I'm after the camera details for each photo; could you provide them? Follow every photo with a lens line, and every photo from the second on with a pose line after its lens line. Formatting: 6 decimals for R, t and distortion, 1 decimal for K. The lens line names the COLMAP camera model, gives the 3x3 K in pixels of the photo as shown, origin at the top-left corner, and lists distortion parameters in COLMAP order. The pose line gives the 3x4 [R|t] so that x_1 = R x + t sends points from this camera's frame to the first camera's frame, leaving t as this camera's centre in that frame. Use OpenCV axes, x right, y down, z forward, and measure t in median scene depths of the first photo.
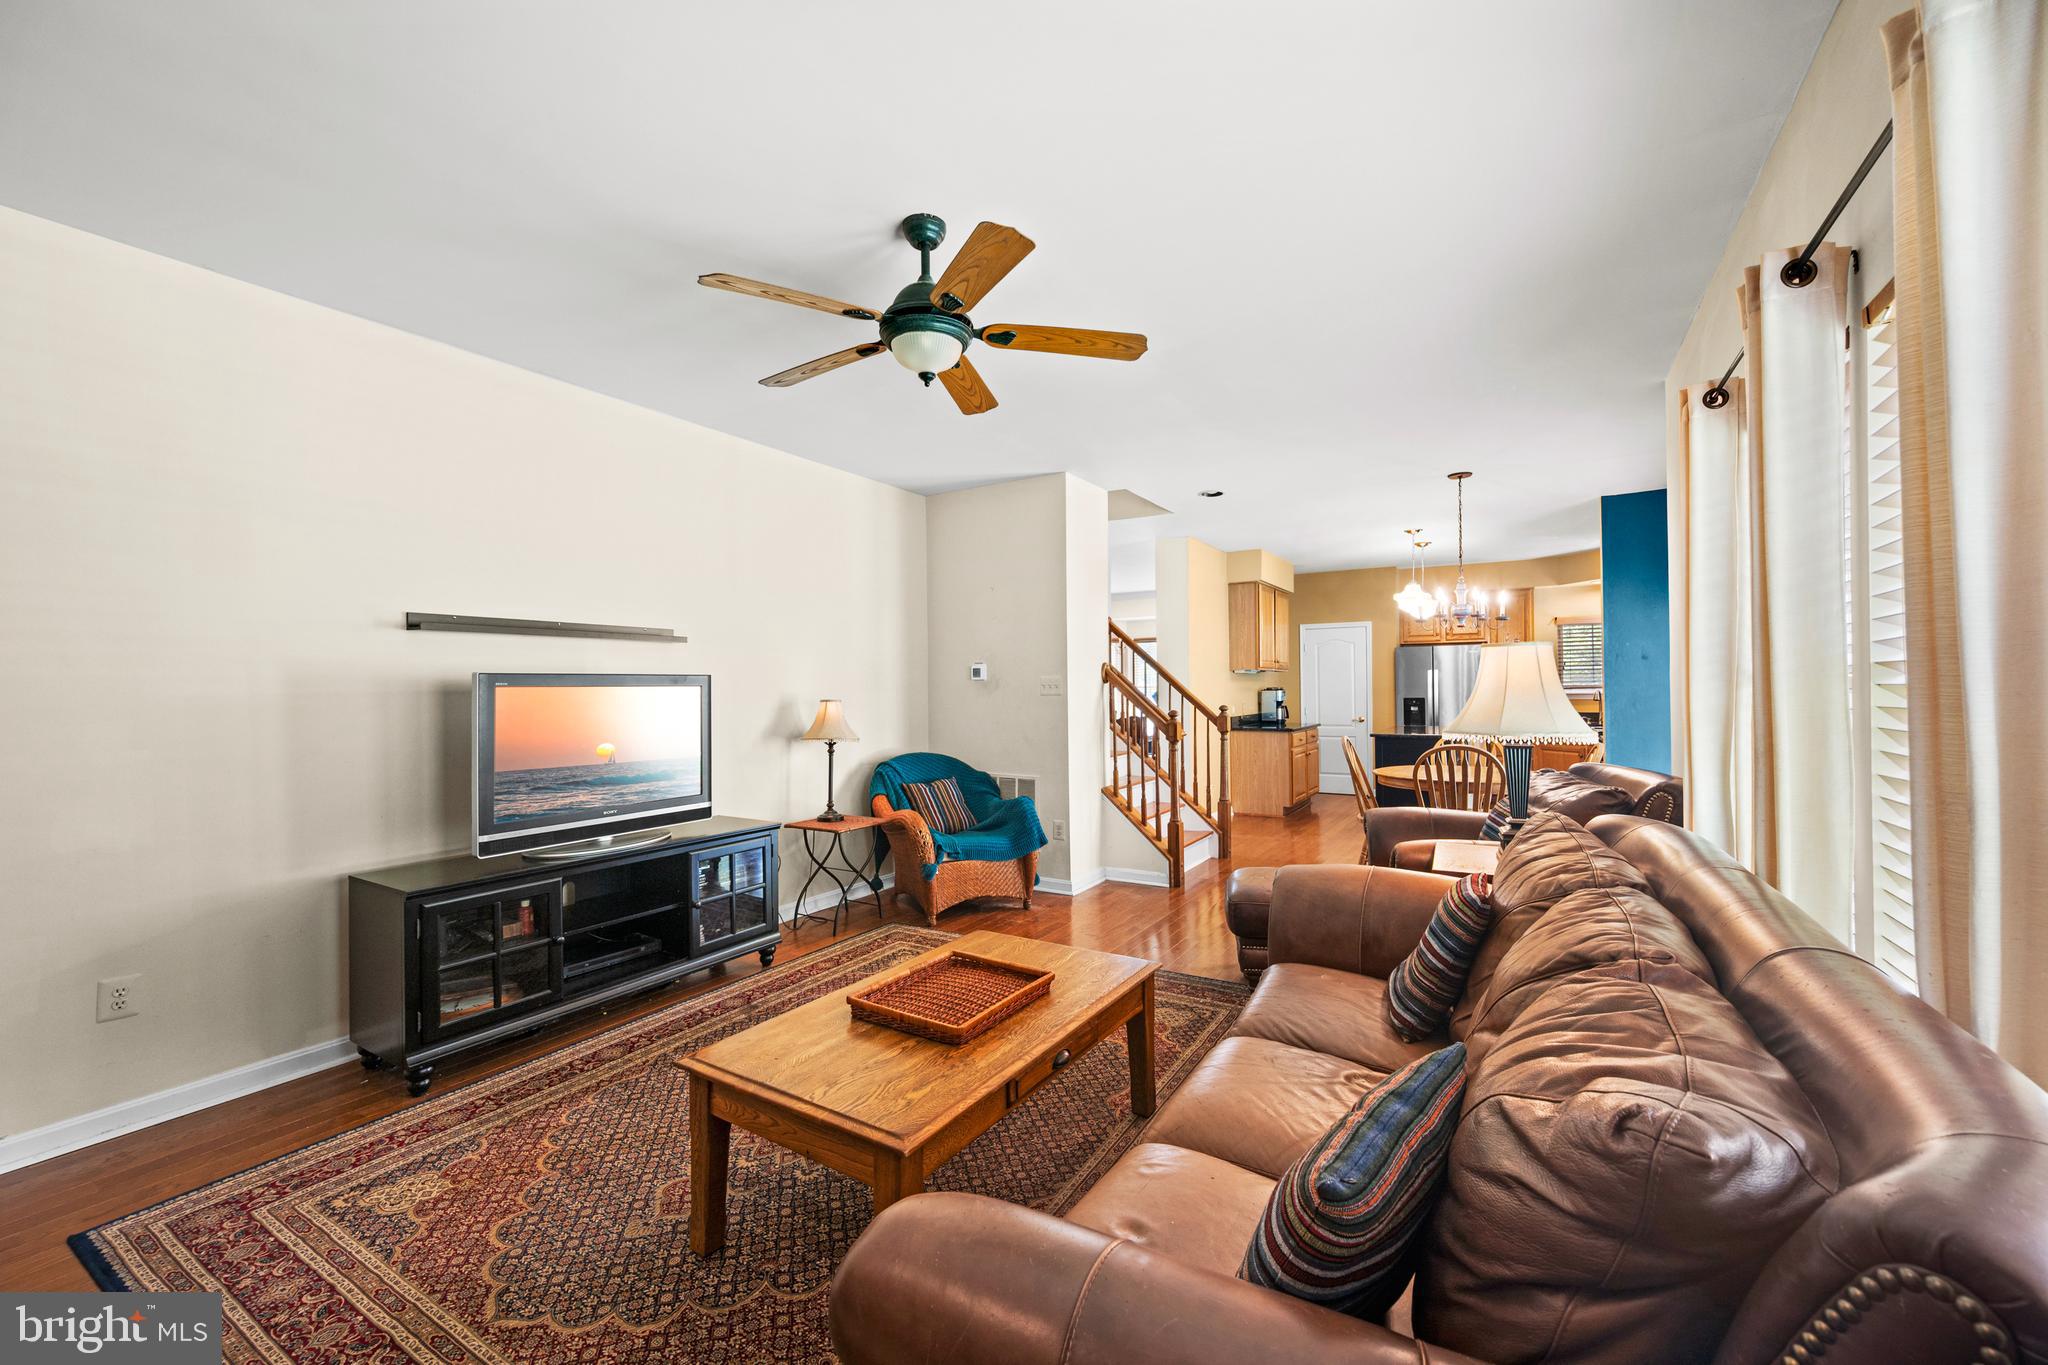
lens RADIAL K [[813.6, 0, 1024.5], [0, 813.6, 675.3], [0, 0, 1]] dist [-0.000718, -0.000138]
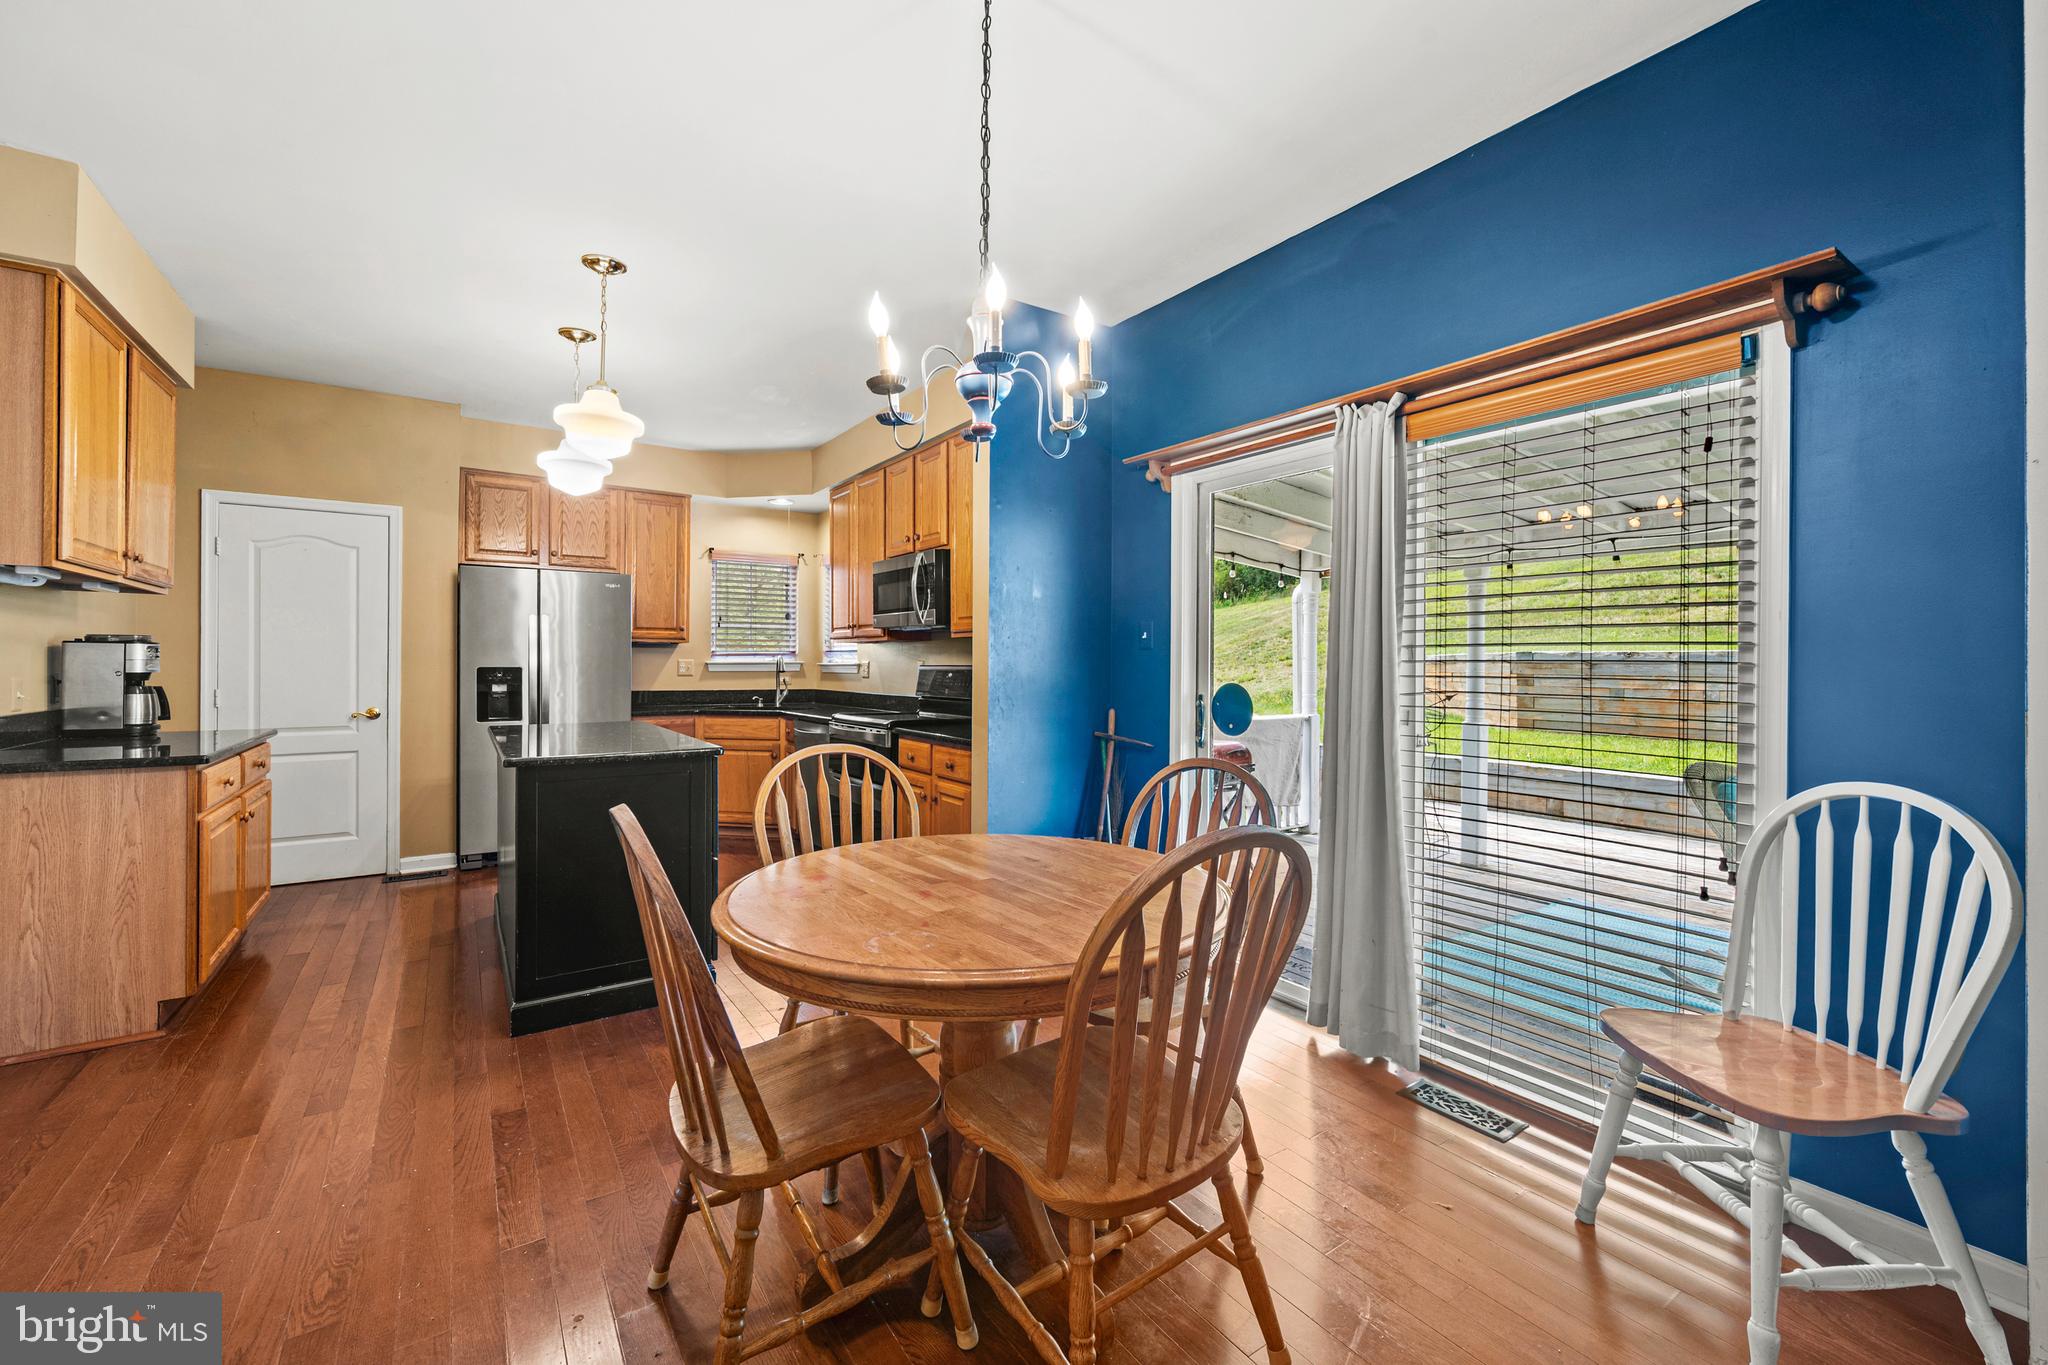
lens RADIAL K [[831.8, 0, 999.8], [0, 831.8, 661.8], [0, 0, 1]] dist [0.000197, 0.000066]
pose [[0.423200, 0.014386, 0.905922, 0.302879], [-0.024962, 0.999680, -0.004213, 0.039895], [-0.905693, -0.020831, 0.423423, 1.066923]]
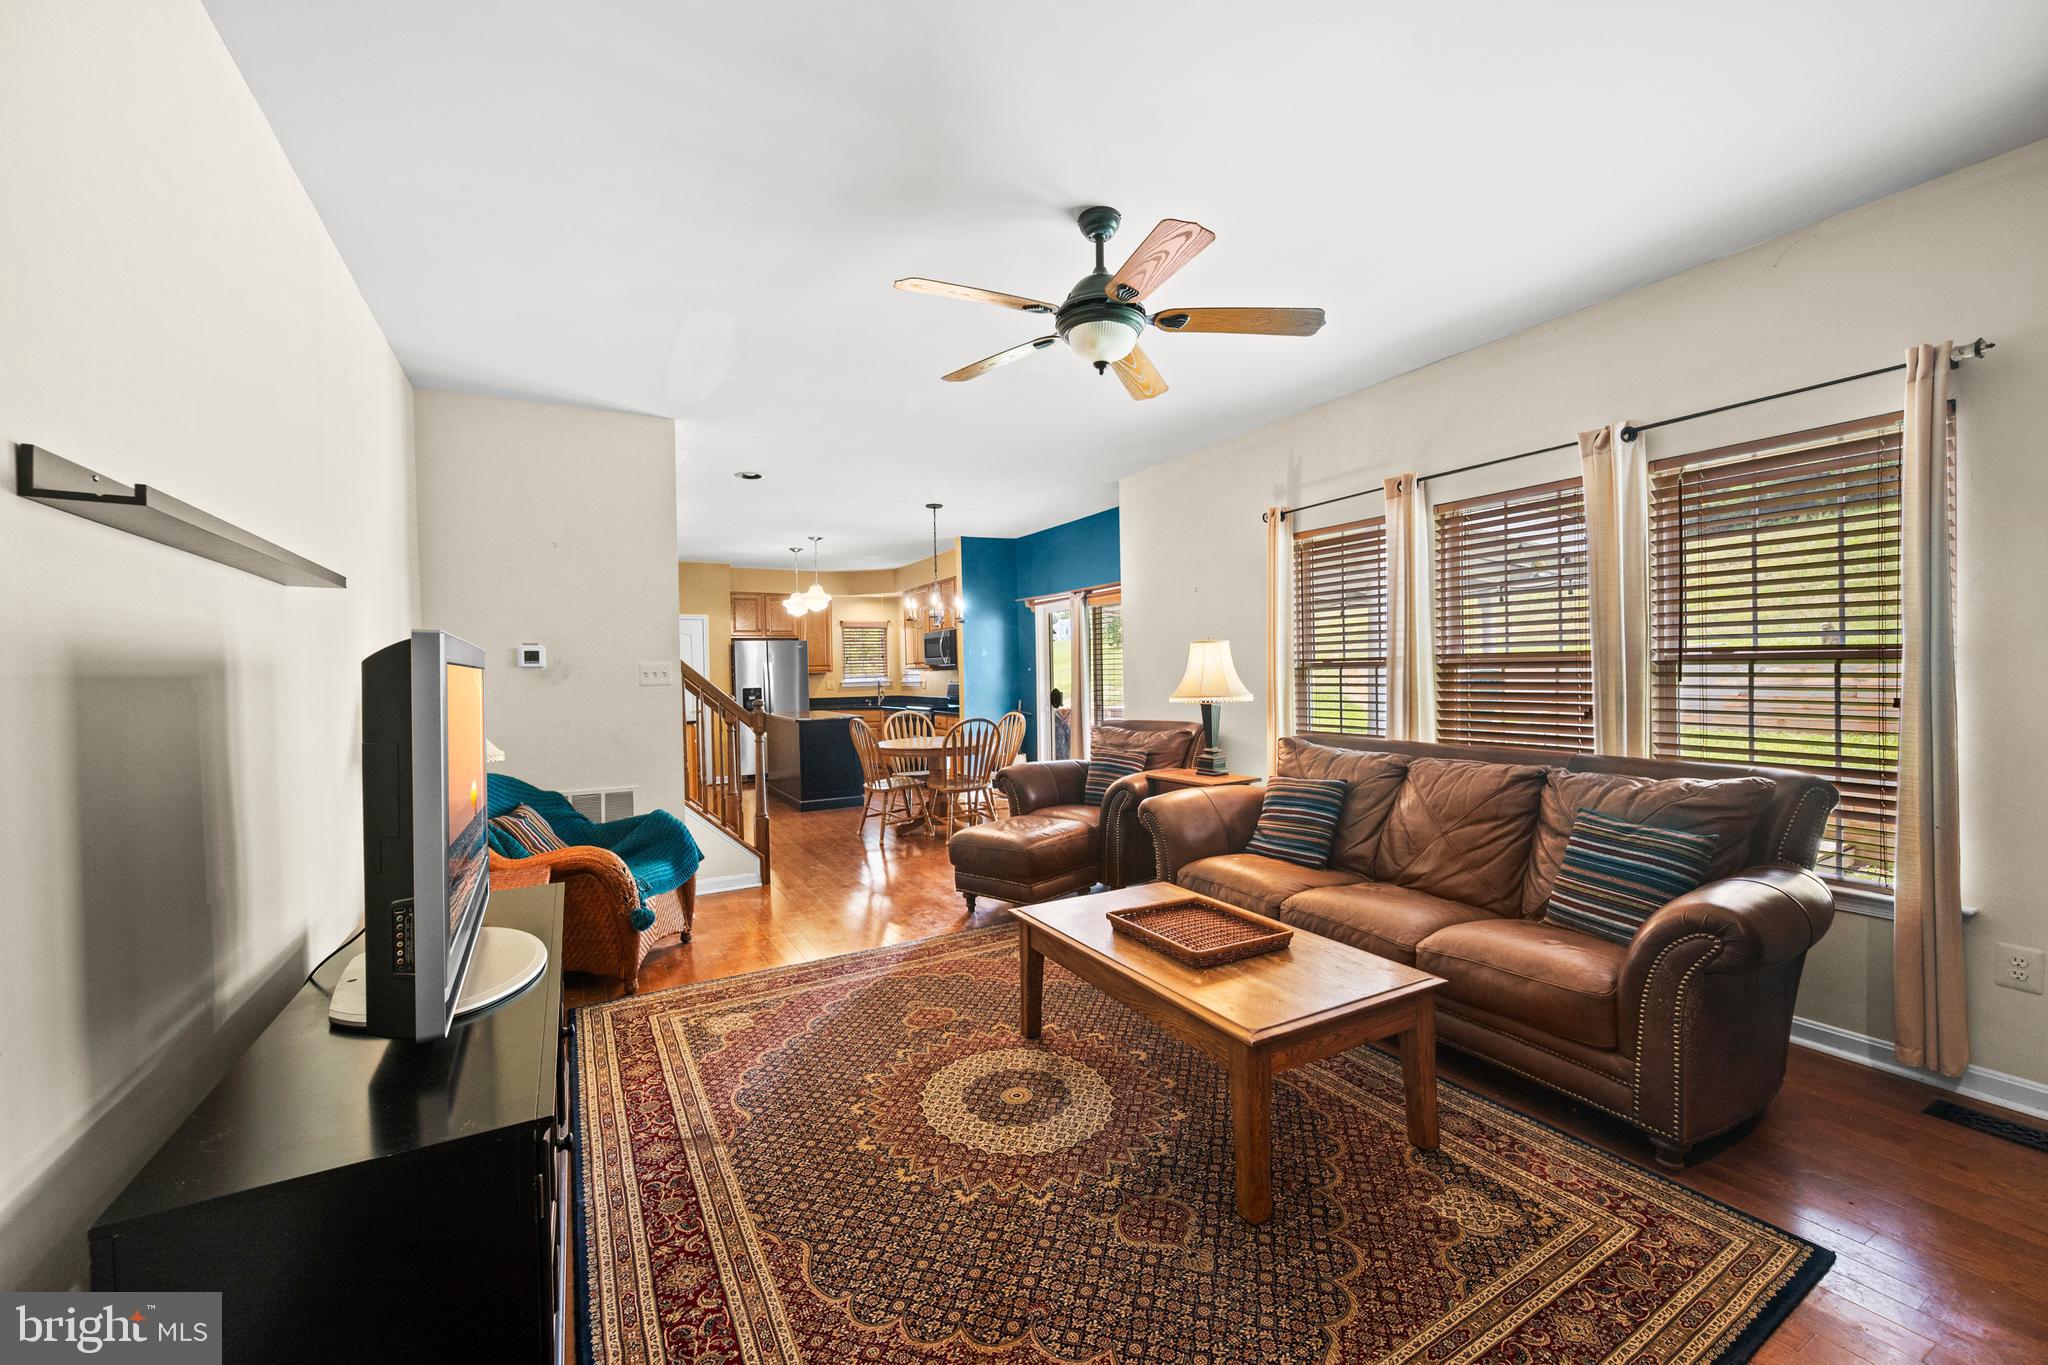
lens RADIAL K [[813.6, 0, 1024.5], [0, 813.6, 675.3], [0, 0, 1]] dist [-0.000718, -0.000138]
pose [[0.485232, -0.003898, 0.874377, -0.622735], [0.000341, 0.999991, 0.004268, 0.013510], [-0.874385, -0.001773, 0.485229, 0.338197]]
